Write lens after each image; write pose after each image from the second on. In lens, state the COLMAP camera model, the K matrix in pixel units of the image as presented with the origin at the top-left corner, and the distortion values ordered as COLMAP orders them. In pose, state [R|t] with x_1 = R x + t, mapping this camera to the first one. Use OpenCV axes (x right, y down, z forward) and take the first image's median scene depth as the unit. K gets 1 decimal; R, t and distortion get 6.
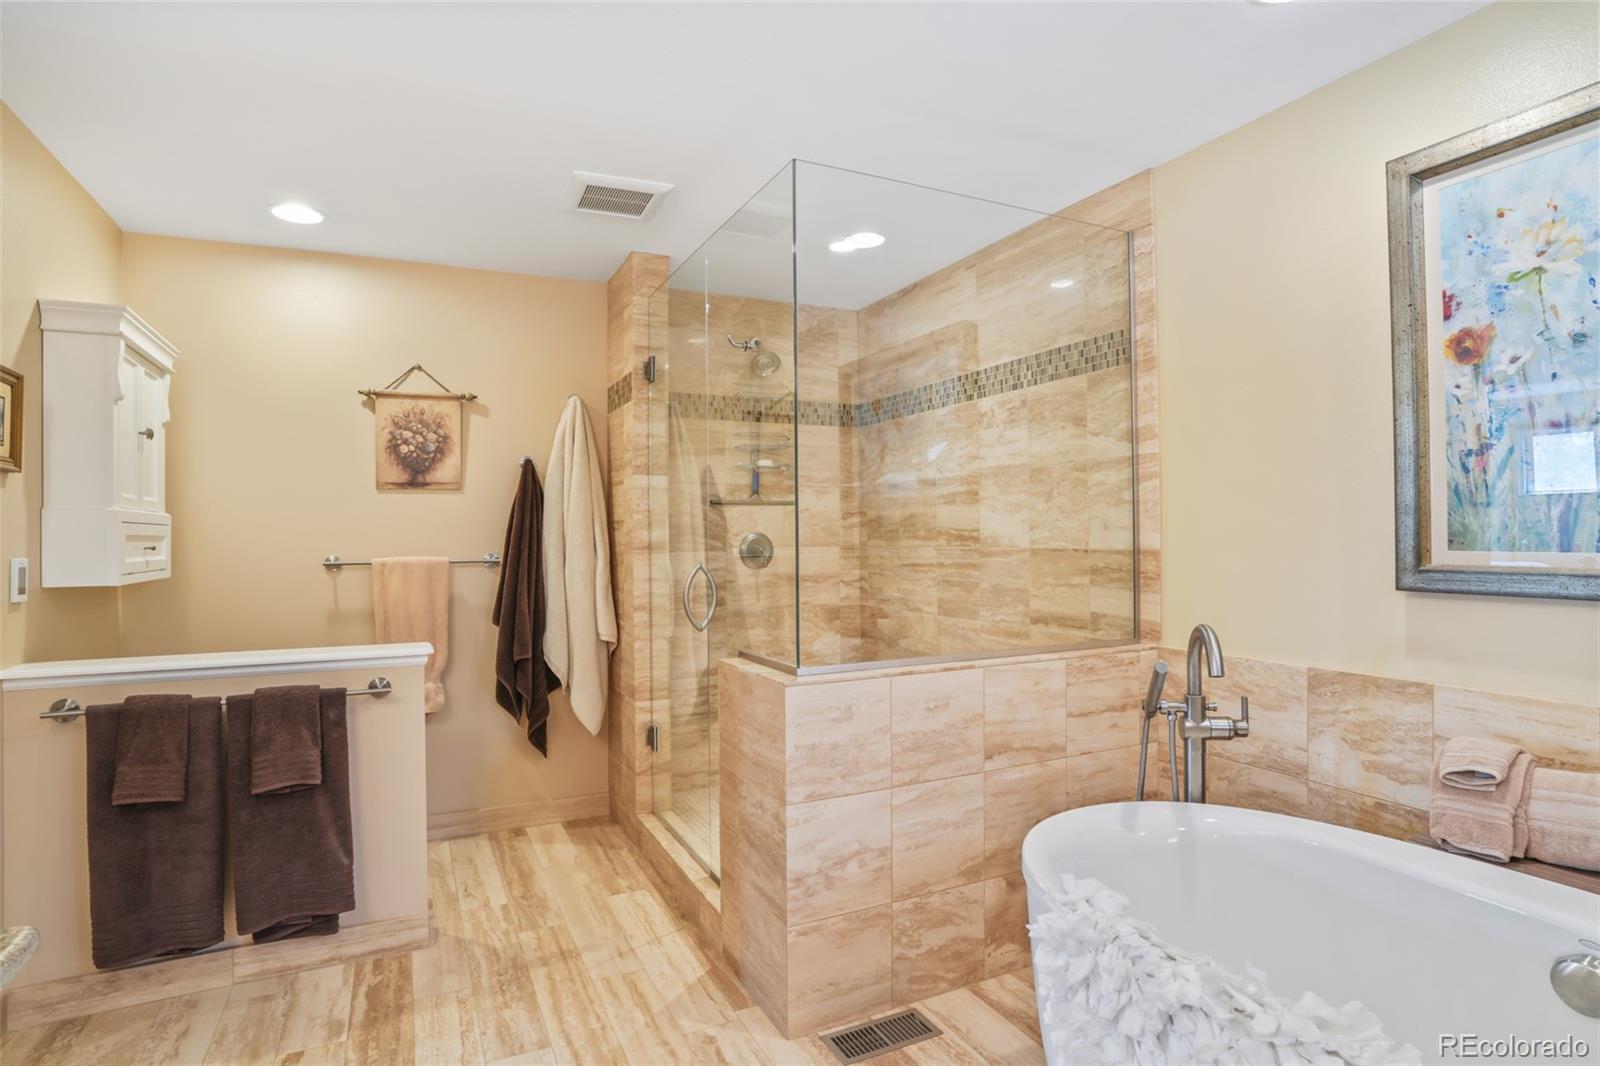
lens RADIAL K [[862.1, 0, 799.2], [0, 862.1, 532.1], [0, 0, 1]] dist [-0.022254, 0.005441]
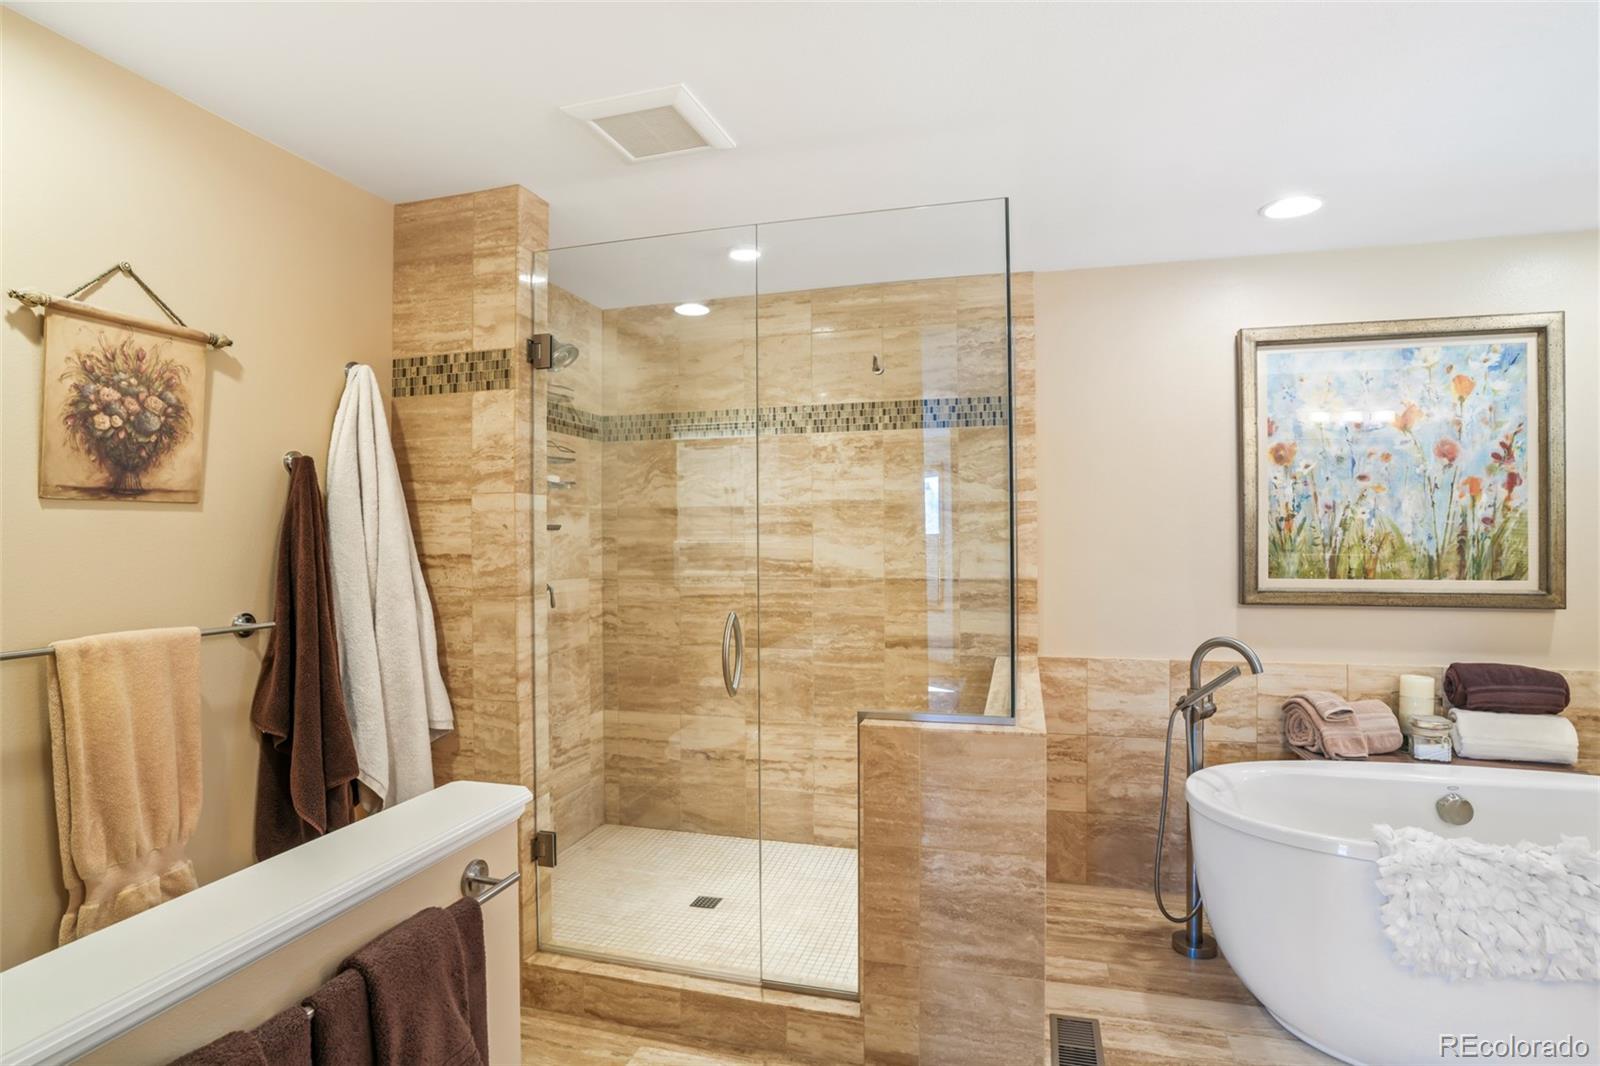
lens RADIAL K [[836.9, 0, 809.9], [0, 836.9, 534.3], [0, 0, 1]] dist [-0.040173, 0.004446]
pose [[0.647935, 0.006839, 0.761665, -0.600134], [-0.003205, 0.999975, -0.006252, -0.030024], [-0.761689, 0.001610, 0.647941, 0.388588]]
